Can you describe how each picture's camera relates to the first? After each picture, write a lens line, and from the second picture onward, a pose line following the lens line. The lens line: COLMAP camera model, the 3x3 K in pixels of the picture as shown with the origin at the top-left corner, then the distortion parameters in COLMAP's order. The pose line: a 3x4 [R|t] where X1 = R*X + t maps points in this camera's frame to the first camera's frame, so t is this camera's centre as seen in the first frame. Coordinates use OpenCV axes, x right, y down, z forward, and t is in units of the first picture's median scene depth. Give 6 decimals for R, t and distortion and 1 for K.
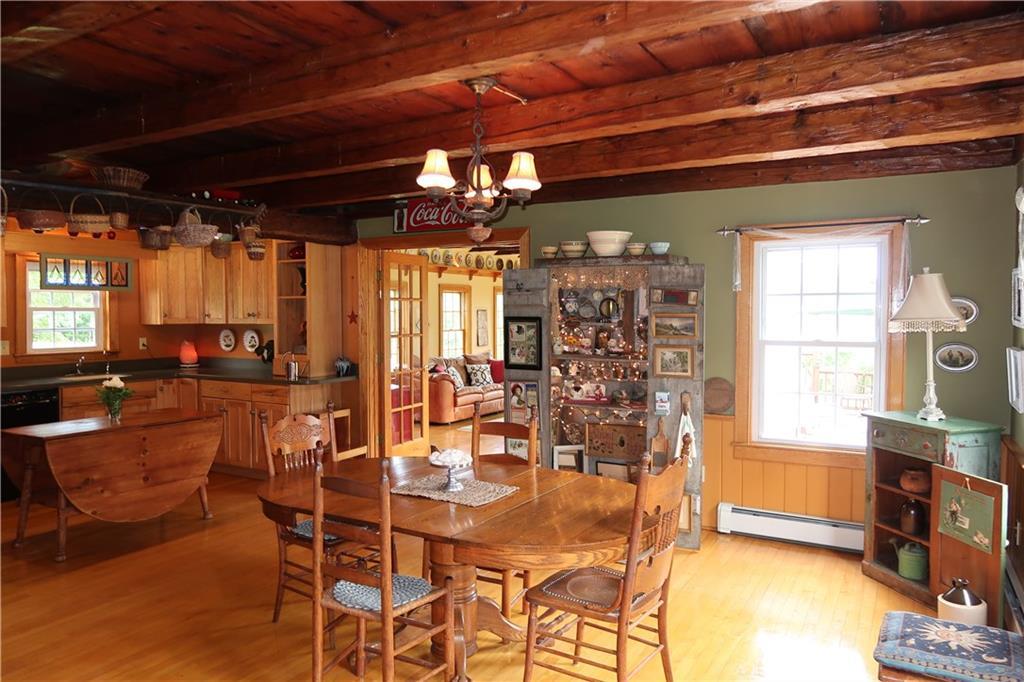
lens RADIAL K [[711.9, 0, 512.0], [0, 711.9, 341.0], [0, 0, 1]] dist [-0.003022, 0.000024]
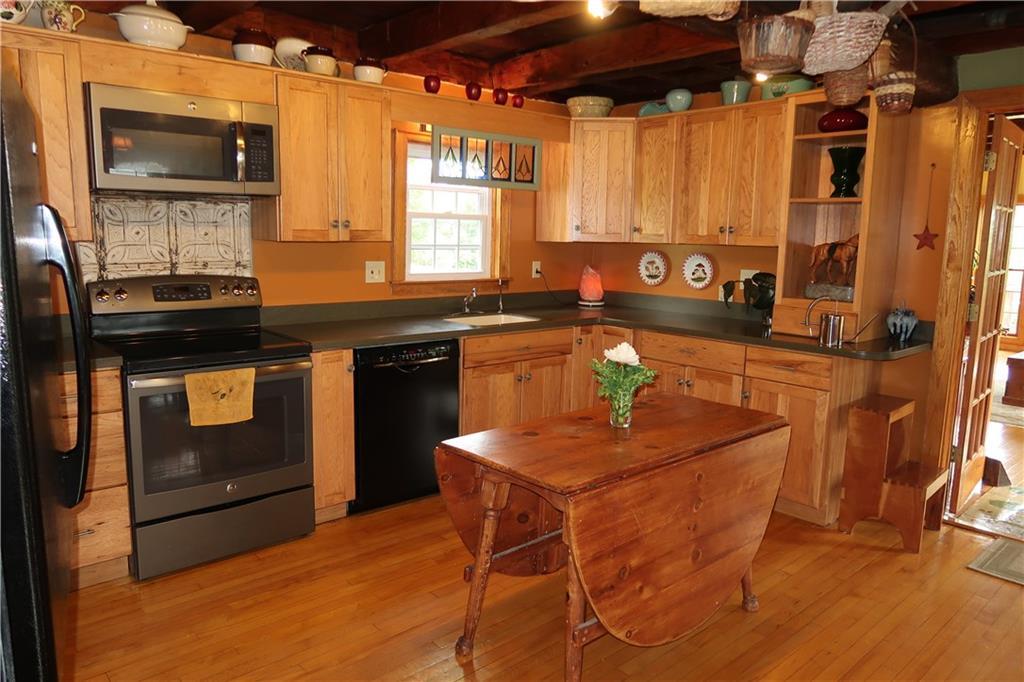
lens RADIAL K [[711.9, 0, 512.0], [0, 711.9, 341.0], [0, 0, 1]] dist [-0.003022, 0.000024]
pose [[0.949819, 0.065601, -0.305845, -0.358520], [-0.032619, 0.993203, 0.111733, -0.004240], [0.311095, -0.096150, 0.945502, 0.366436]]
